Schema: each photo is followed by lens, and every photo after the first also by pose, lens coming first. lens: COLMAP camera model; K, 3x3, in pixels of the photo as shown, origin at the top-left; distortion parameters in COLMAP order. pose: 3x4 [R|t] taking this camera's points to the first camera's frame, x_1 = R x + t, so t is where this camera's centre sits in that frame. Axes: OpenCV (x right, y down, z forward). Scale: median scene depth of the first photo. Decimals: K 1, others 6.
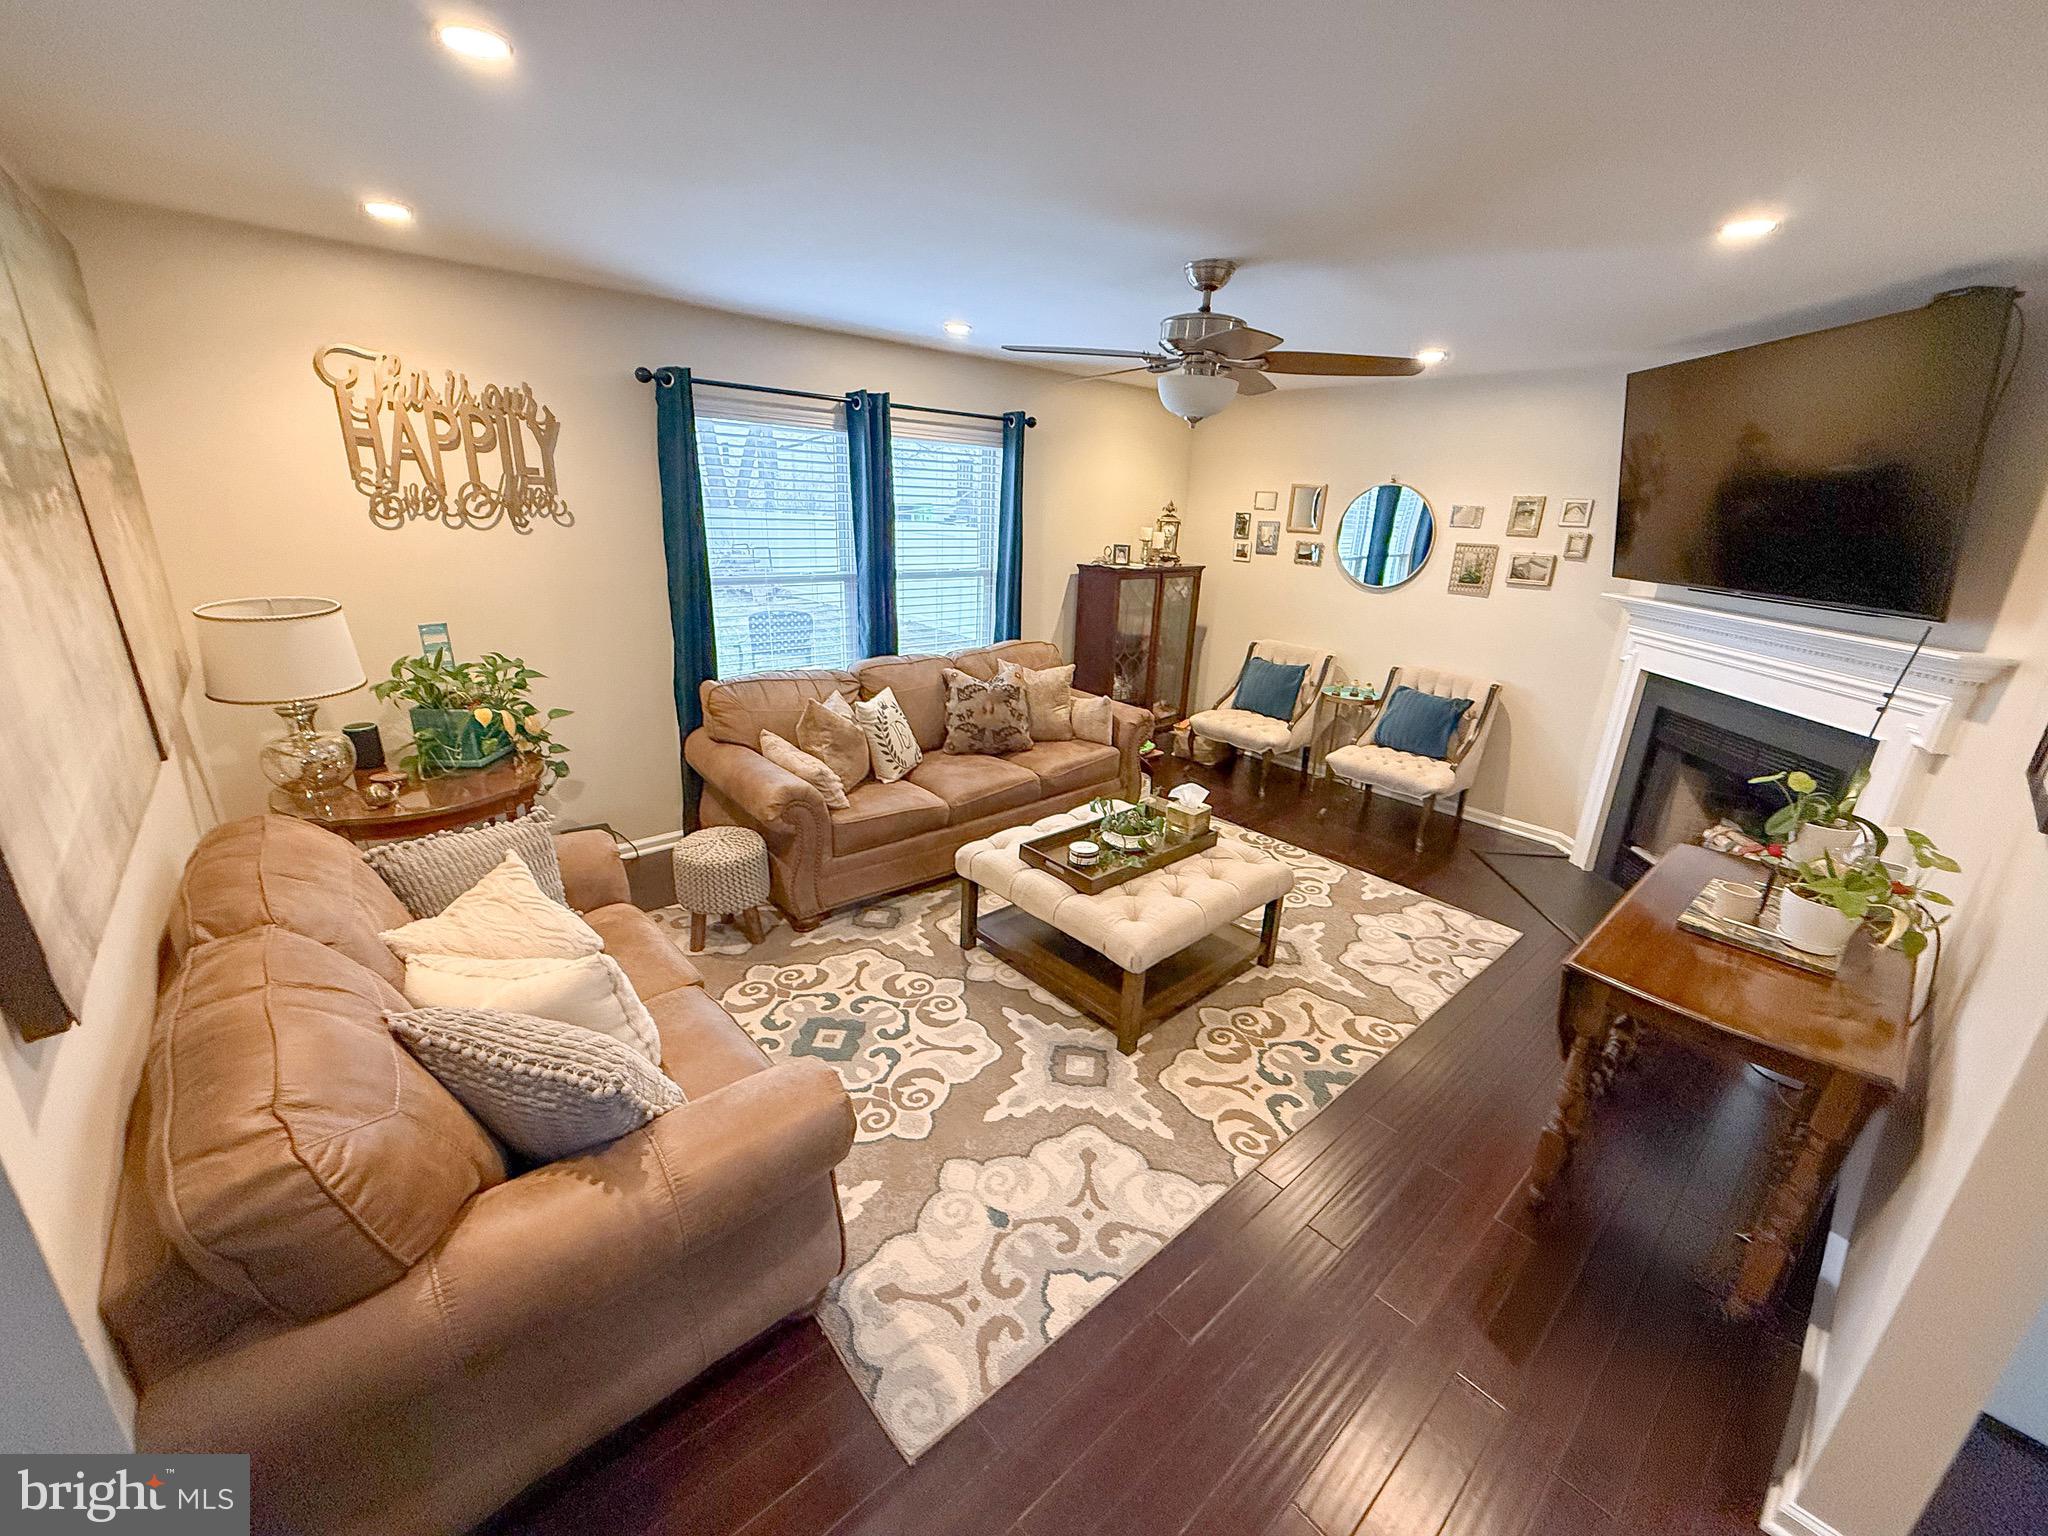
lens RADIAL K [[815.7, 0, 1024.0], [0, 815.7, 768.0], [0, 0, 1]] dist [-0.002721, 0.000160]
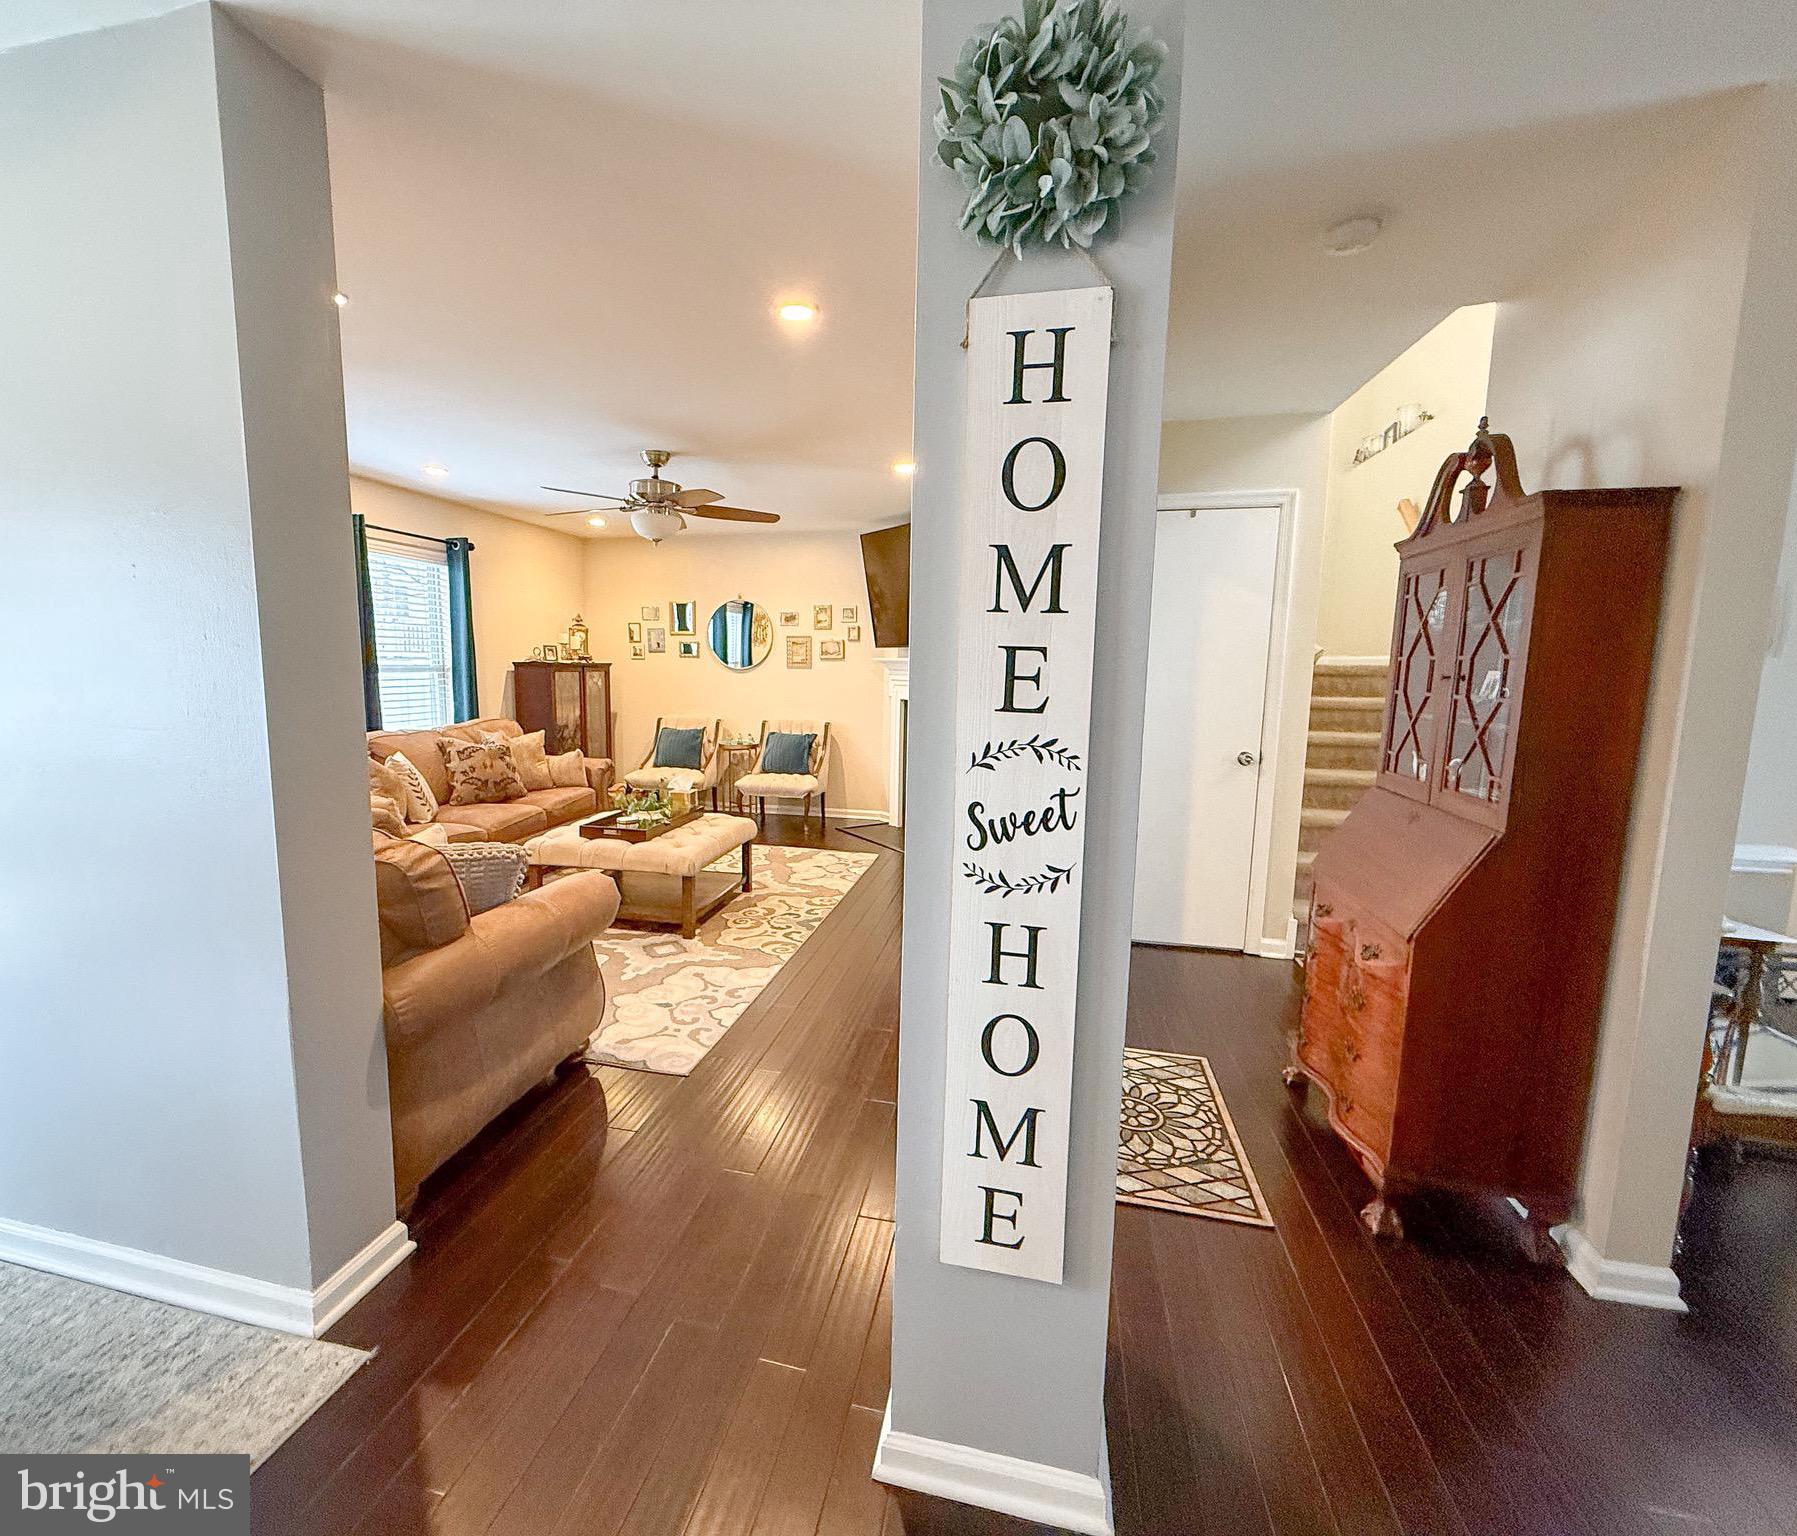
lens RADIAL K [[809.6, 0, 852.7], [0, 809.6, 765.4], [0, 0, 1]] dist [-0.002024, -0.000420]
pose [[0.816062, -0.104970, 0.568352, -0.284326], [0.203155, 0.972715, -0.112046, 0.173999], [-0.541082, 0.206901, 0.815121, -0.278916]]
